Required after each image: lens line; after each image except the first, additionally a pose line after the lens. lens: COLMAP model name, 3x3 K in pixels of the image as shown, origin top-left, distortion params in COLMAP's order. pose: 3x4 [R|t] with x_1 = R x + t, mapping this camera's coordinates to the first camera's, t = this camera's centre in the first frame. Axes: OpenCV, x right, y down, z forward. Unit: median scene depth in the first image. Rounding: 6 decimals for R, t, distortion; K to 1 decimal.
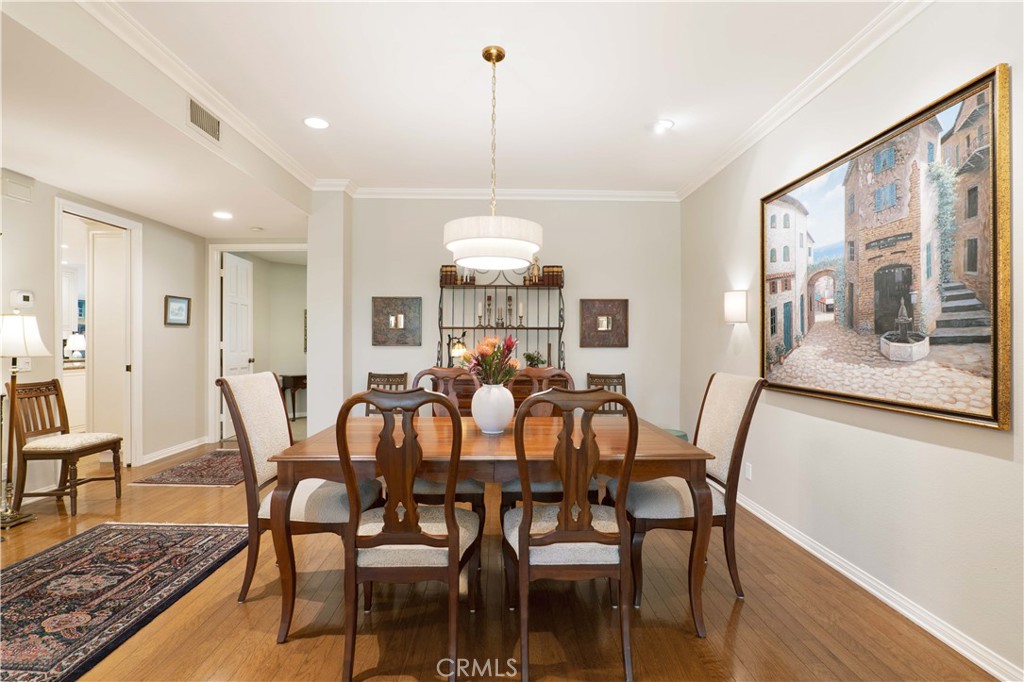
lens RADIAL K [[482.7, 0, 511.5], [0, 482.7, 342.1], [0, 0, 1]] dist [-0.026998, 0.008797]
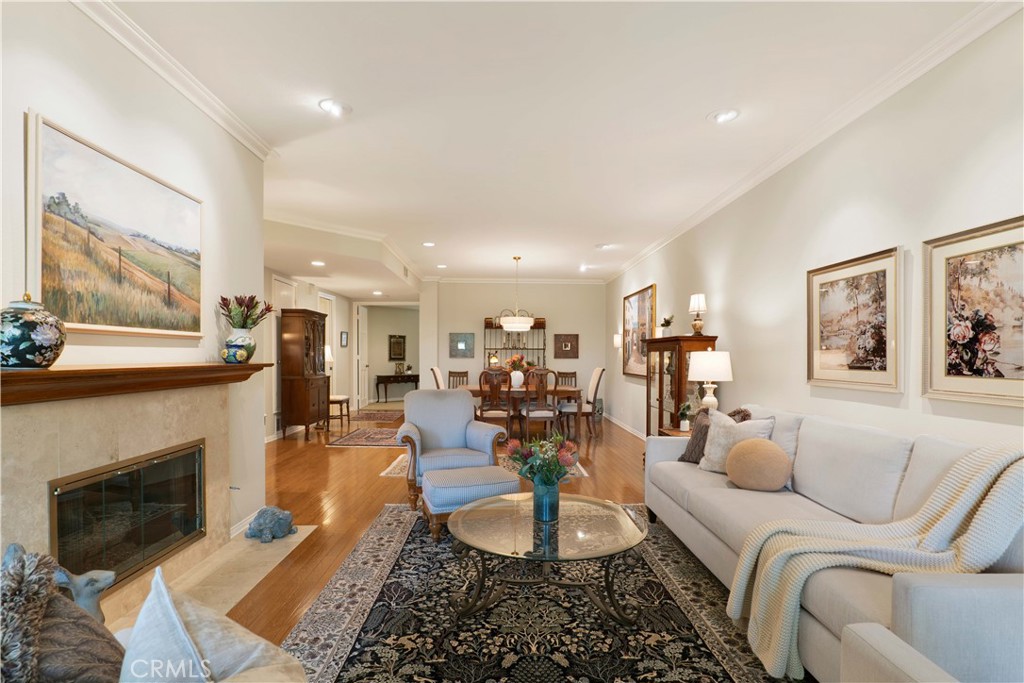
lens RADIAL K [[495.4, 0, 515.3], [0, 495.4, 363.6], [0, 0, 1]] dist [-0.027306, 0.008978]
pose [[0.999915, 0.001013, 0.012969, -0.075610], [-0.001258, 0.999821, 0.018852, -0.011160], [-0.012948, -0.018867, 0.999738, -1.789403]]
